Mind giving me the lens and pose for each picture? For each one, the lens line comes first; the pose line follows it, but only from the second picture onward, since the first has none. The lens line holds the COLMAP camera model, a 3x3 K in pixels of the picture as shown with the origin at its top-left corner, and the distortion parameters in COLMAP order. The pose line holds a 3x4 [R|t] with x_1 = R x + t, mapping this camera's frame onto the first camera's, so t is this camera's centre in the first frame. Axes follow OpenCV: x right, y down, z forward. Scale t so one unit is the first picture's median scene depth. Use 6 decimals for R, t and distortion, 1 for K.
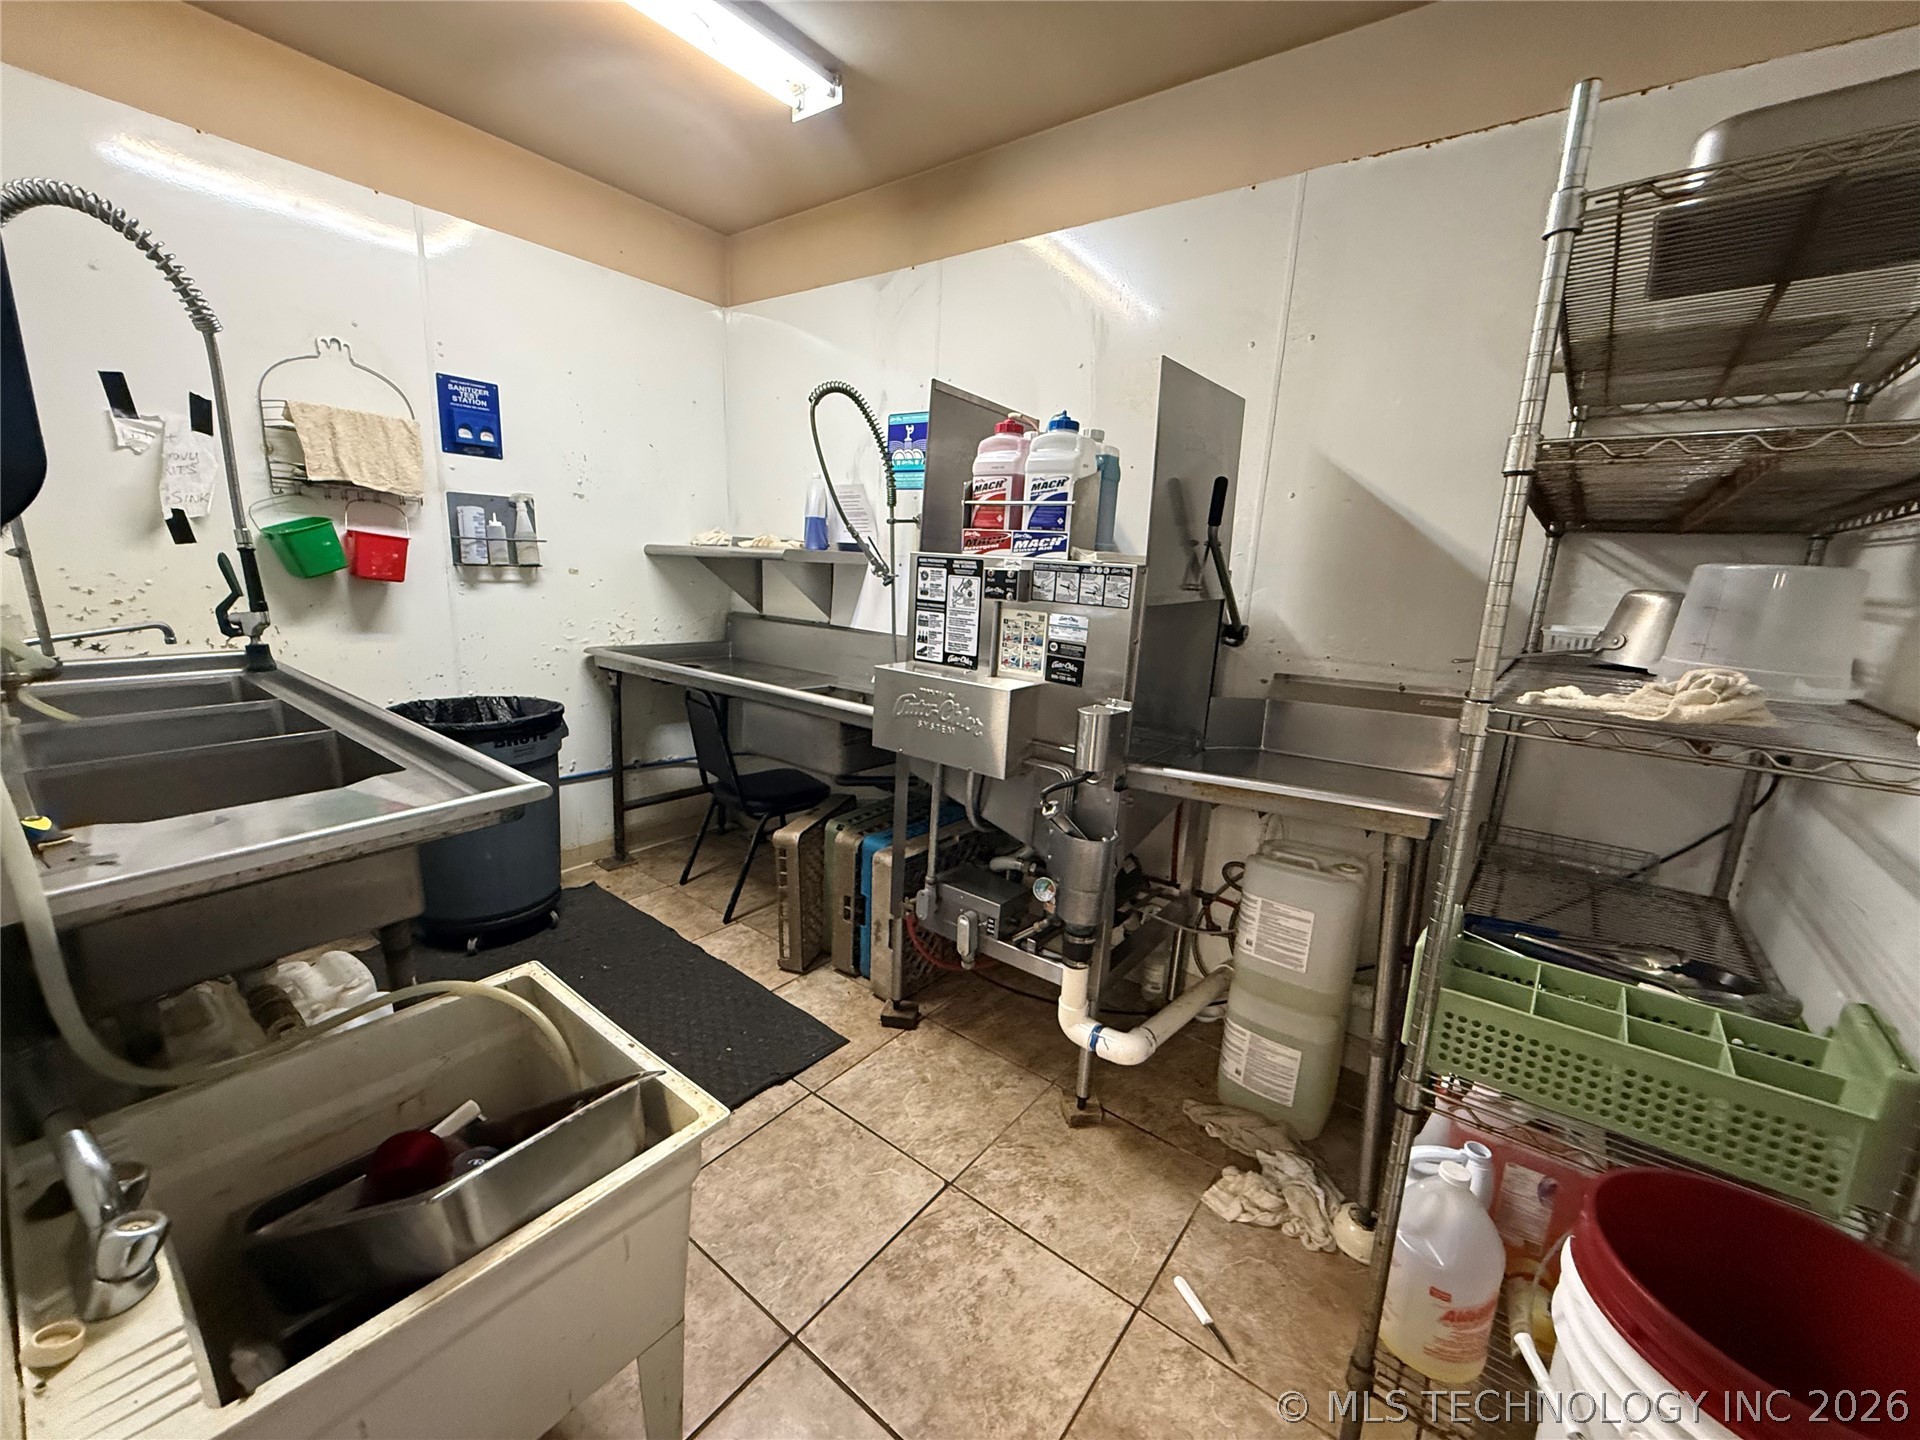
lens RADIAL K [[762.8, 0, 955.9], [0, 762.8, 723.9], [0, 0, 1]] dist [0.000080, -0.000076]
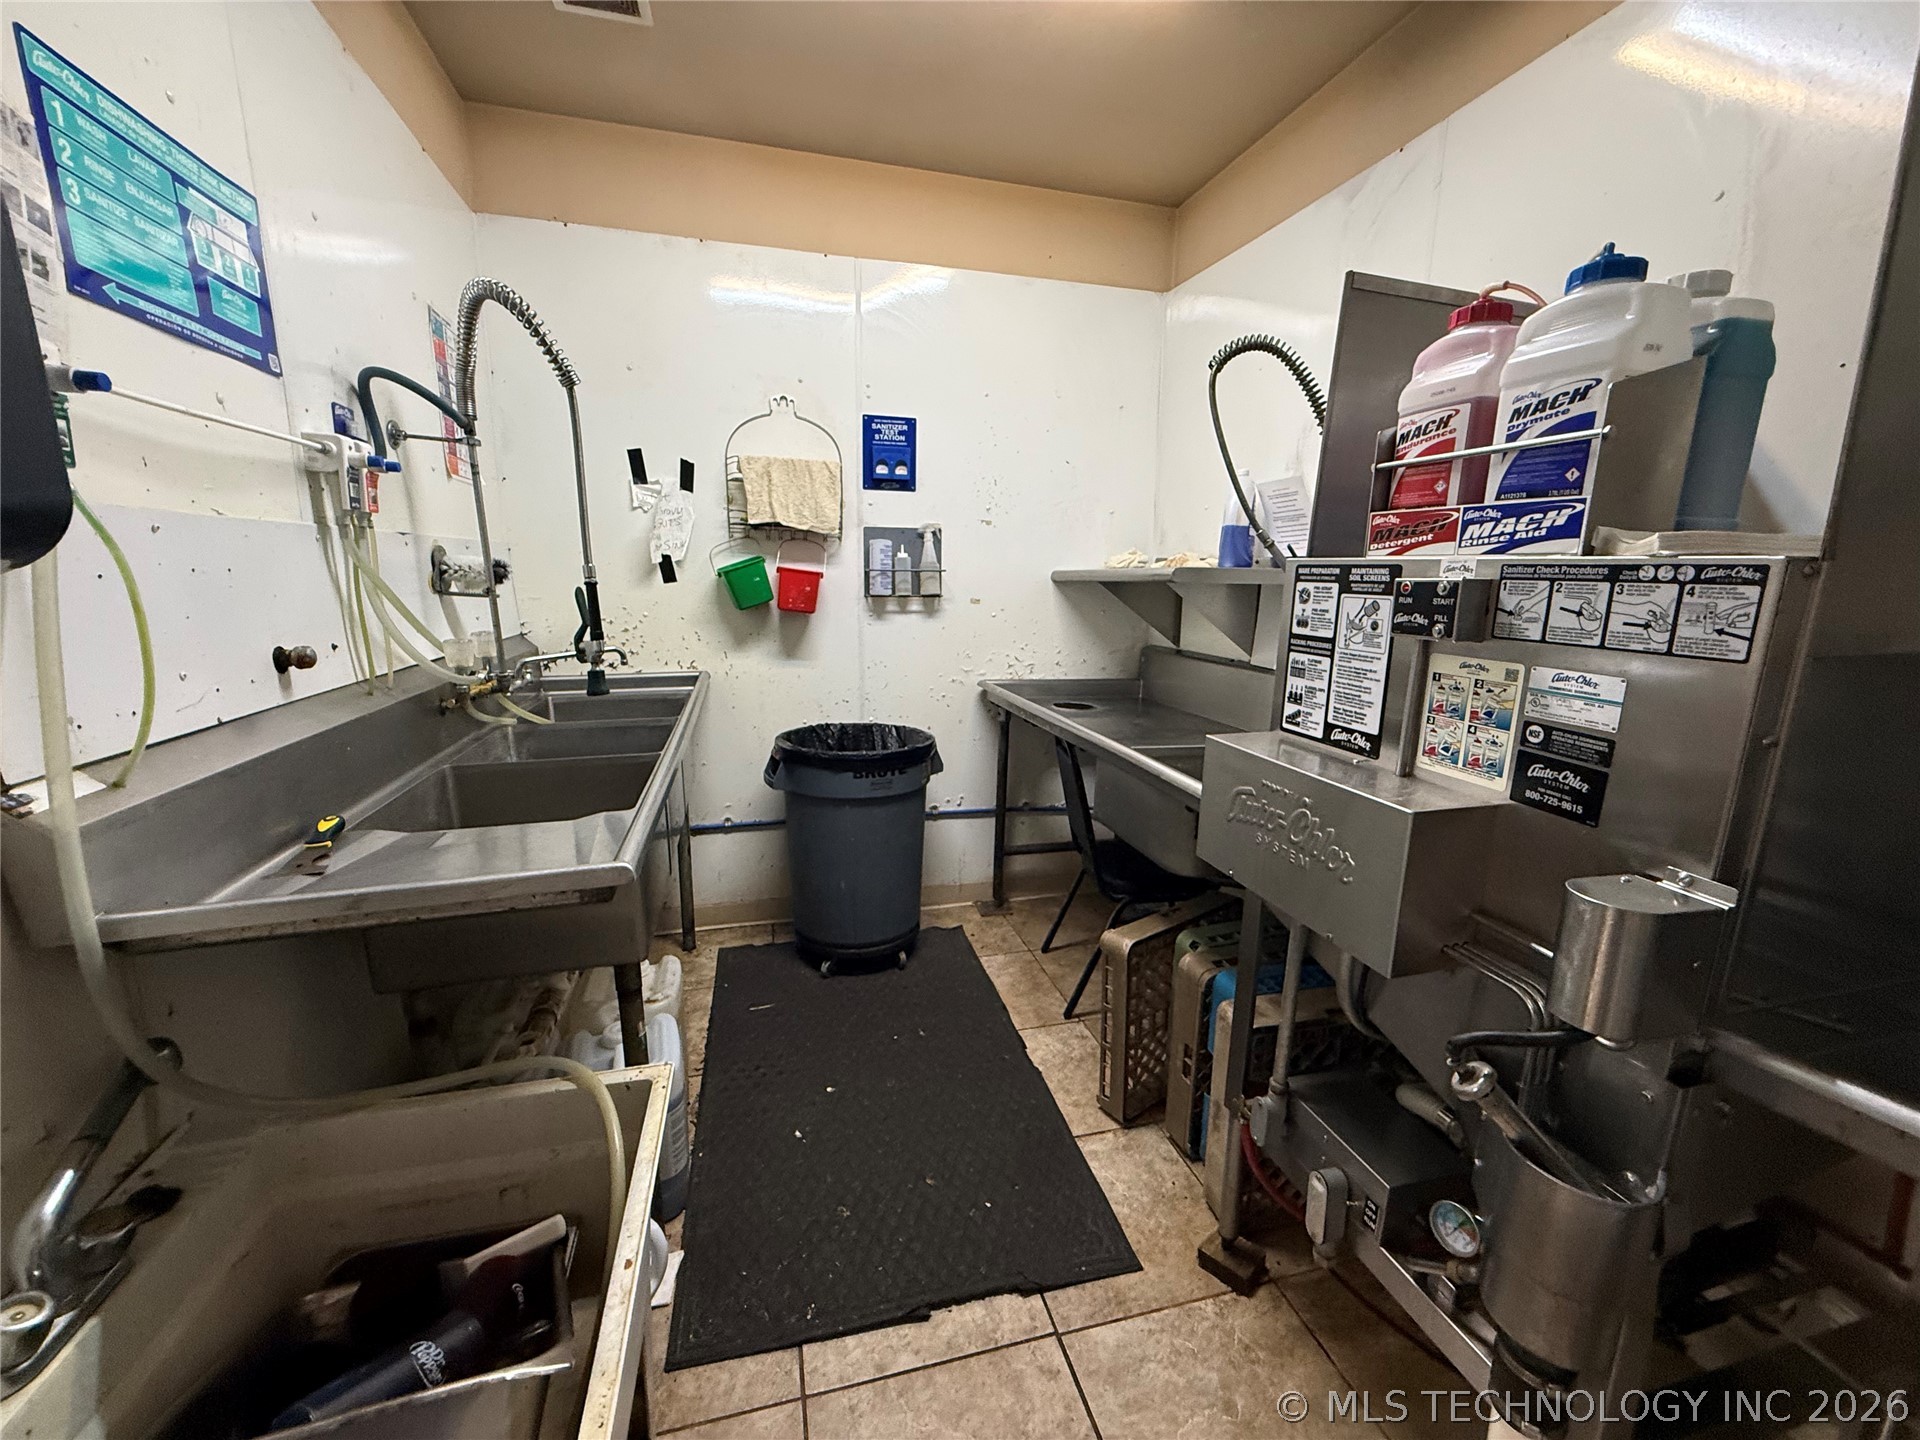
lens RADIAL K [[762.8, 0, 955.9], [0, 762.8, 723.9], [0, 0, 1]] dist [0.000080, -0.000076]
pose [[0.790225, 0.081203, -0.607413, 0.118689], [-0.104664, 0.994502, -0.003214, -0.060994], [0.603813, 0.066114, 0.794379, 0.352017]]
